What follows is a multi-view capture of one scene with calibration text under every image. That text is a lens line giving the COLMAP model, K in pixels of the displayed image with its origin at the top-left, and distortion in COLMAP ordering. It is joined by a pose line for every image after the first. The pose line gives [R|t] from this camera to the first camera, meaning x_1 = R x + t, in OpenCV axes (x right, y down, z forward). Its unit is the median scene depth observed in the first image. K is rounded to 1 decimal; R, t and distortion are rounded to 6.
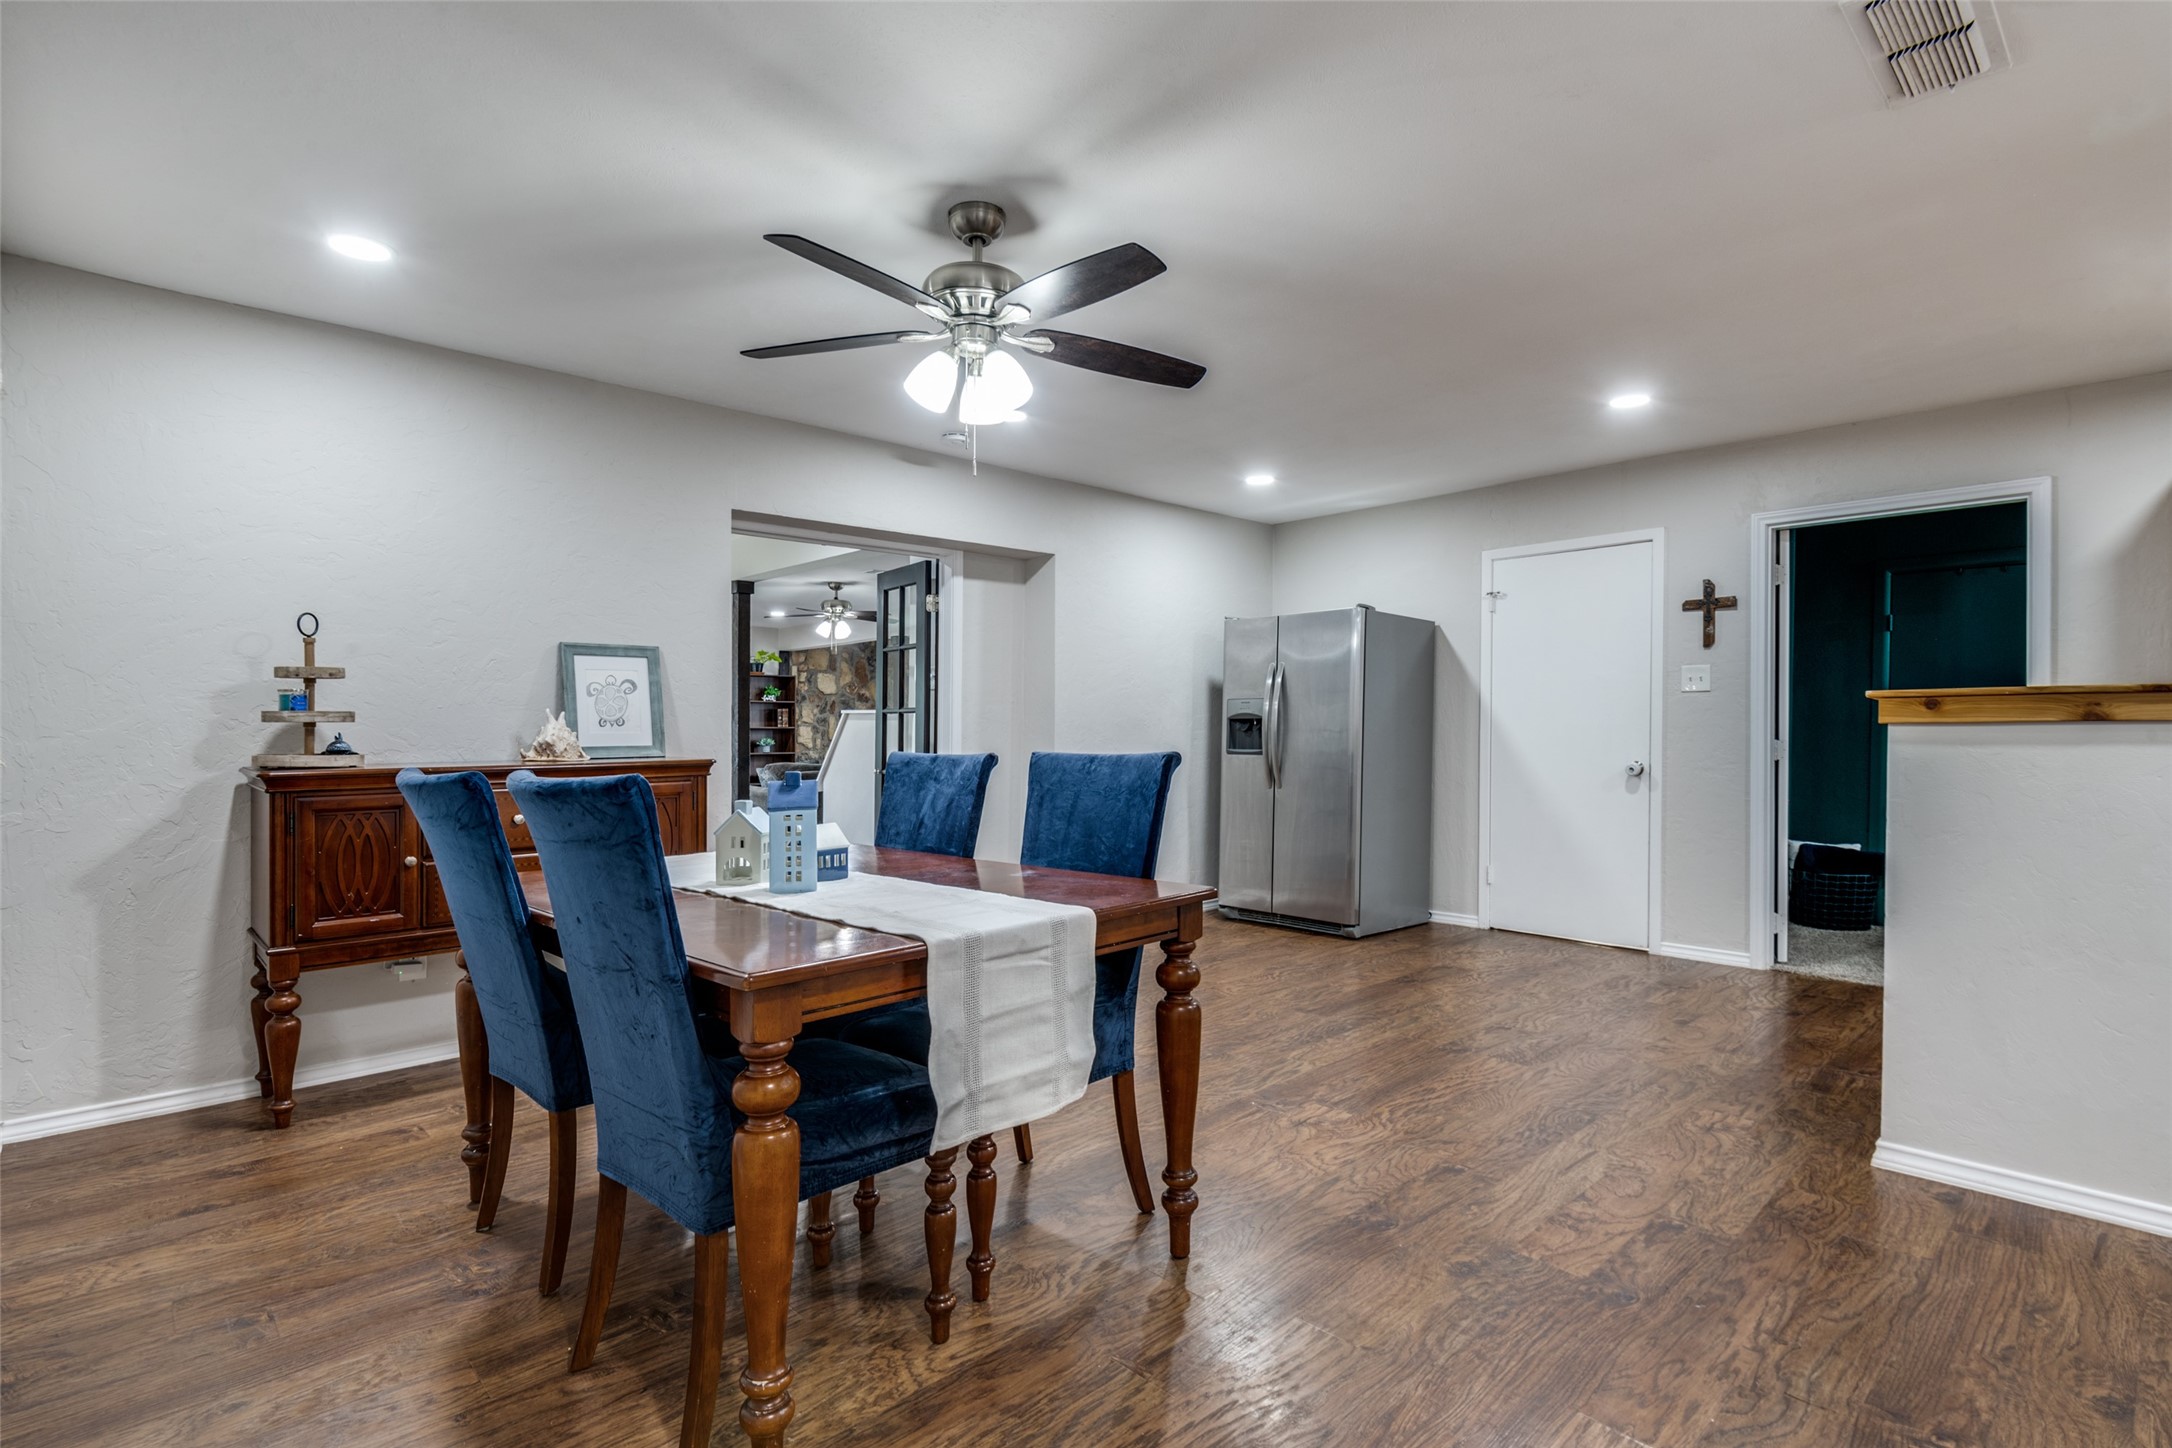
lens RADIAL K [[1047.0, 0, 1098.2], [0, 1047.0, 731.9], [0, 0, 1]] dist [0.007240, -0.002189]
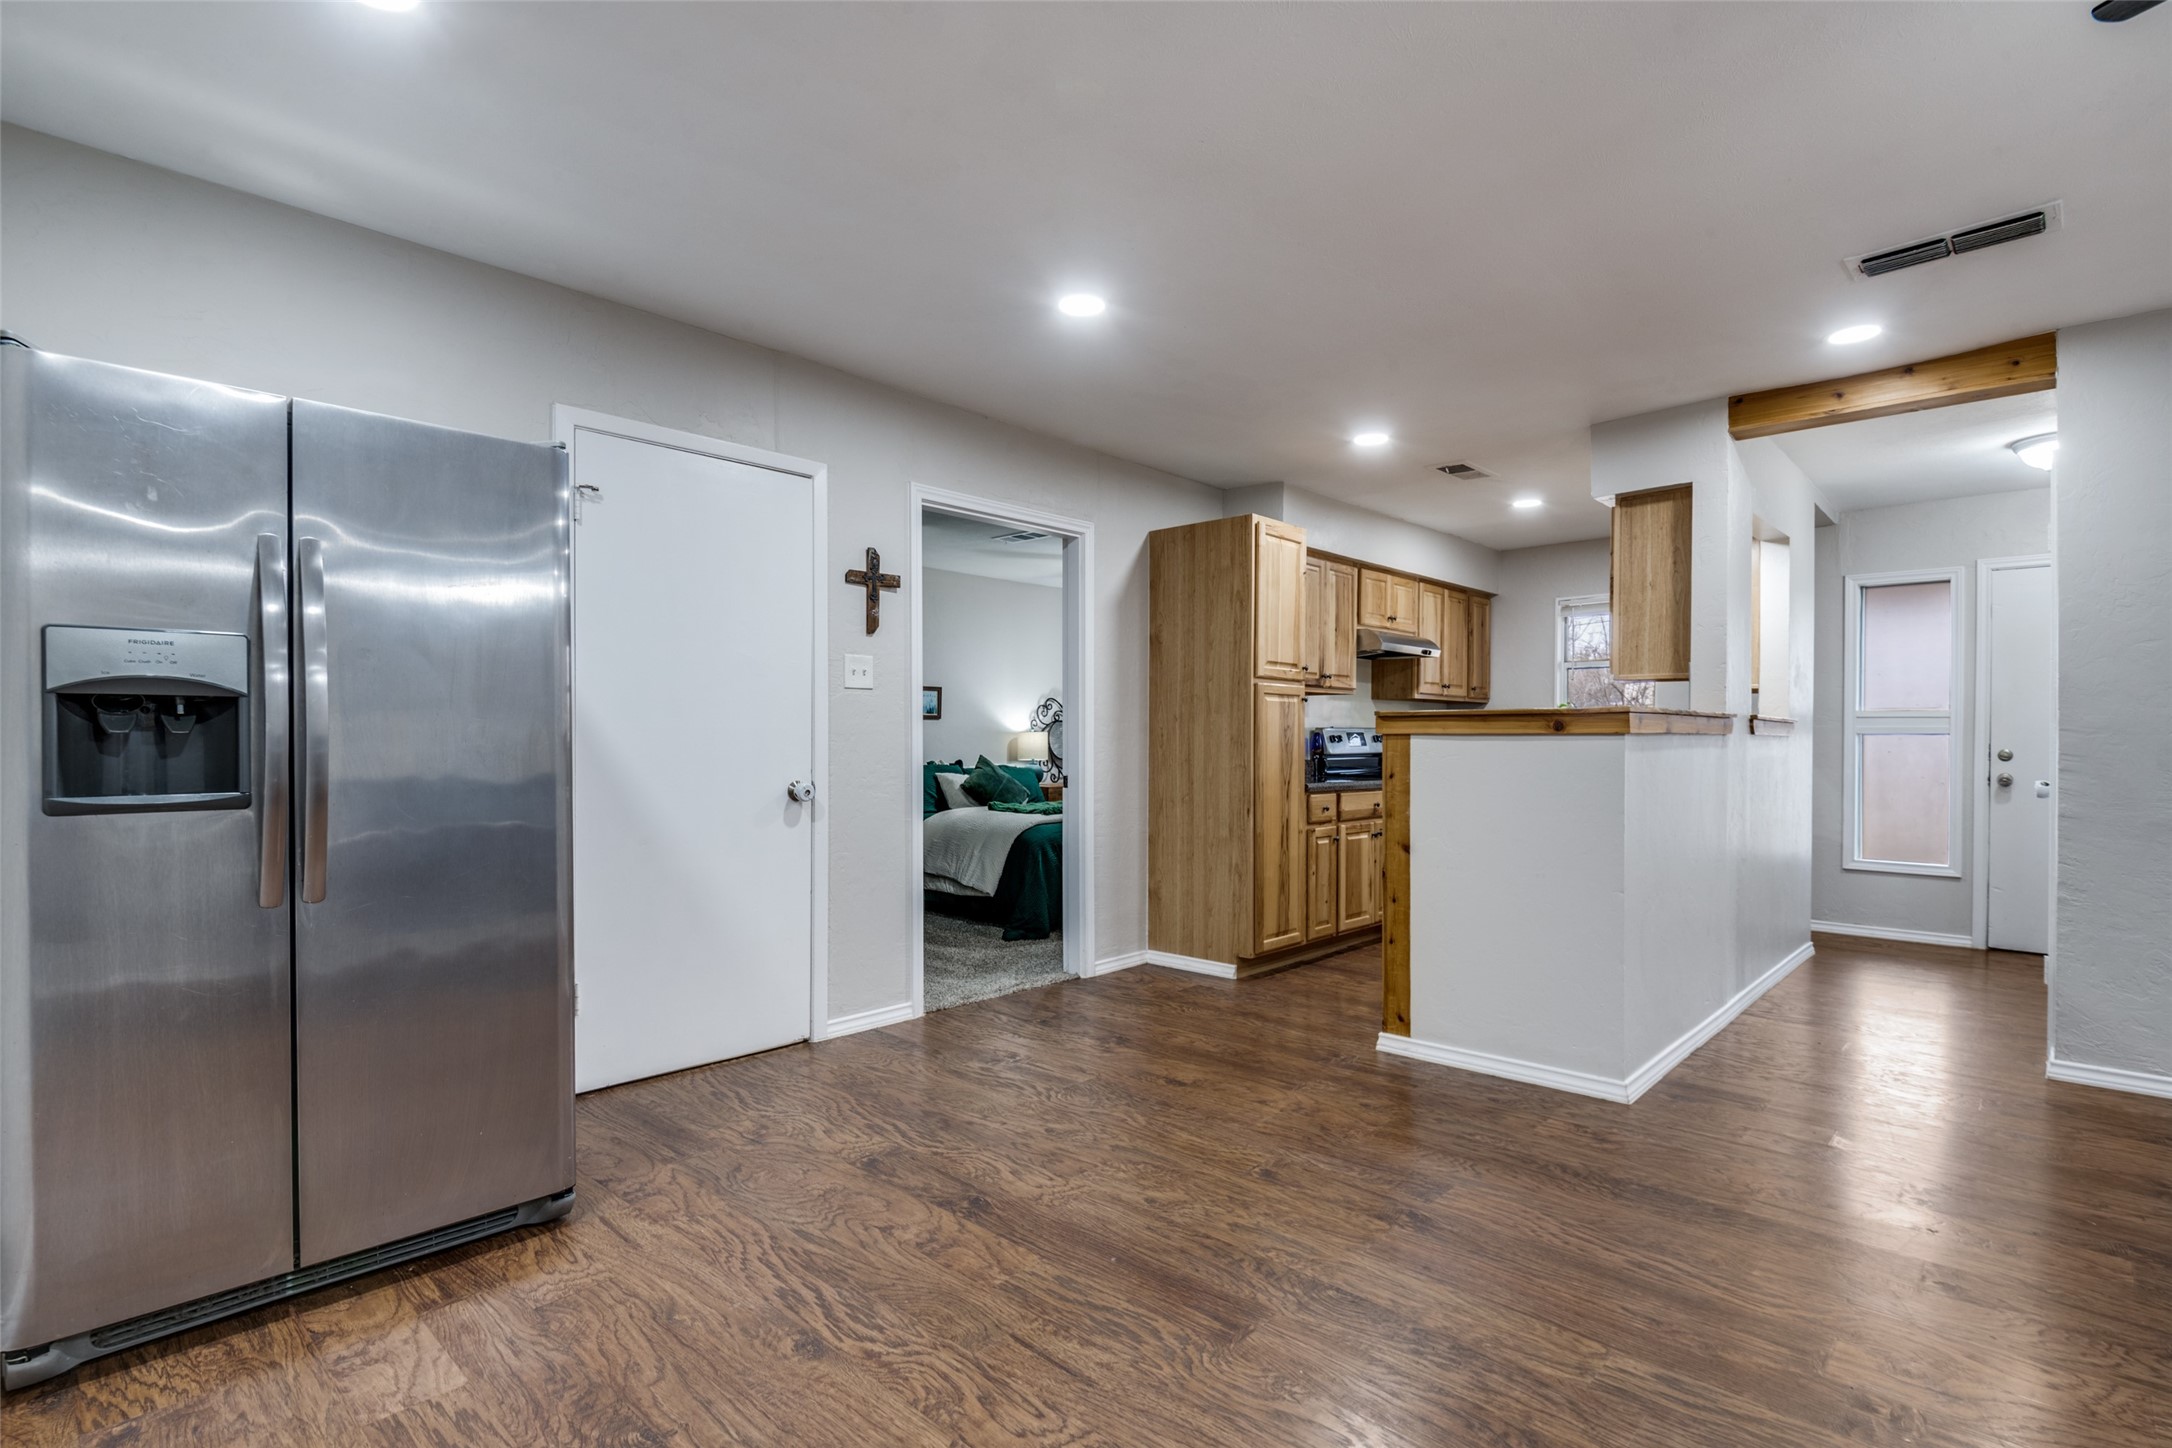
lens RADIAL K [[1047.0, 0, 1067.8], [0, 1047.0, 710.6], [0, 0, 1]] dist [0.007240, -0.002189]
pose [[-0.049702, 0.030665, 0.998293, -0.349366], [-0.001231, 0.999526, -0.030764, 0.004570], [-0.998763, -0.002758, -0.049641, 1.388962]]
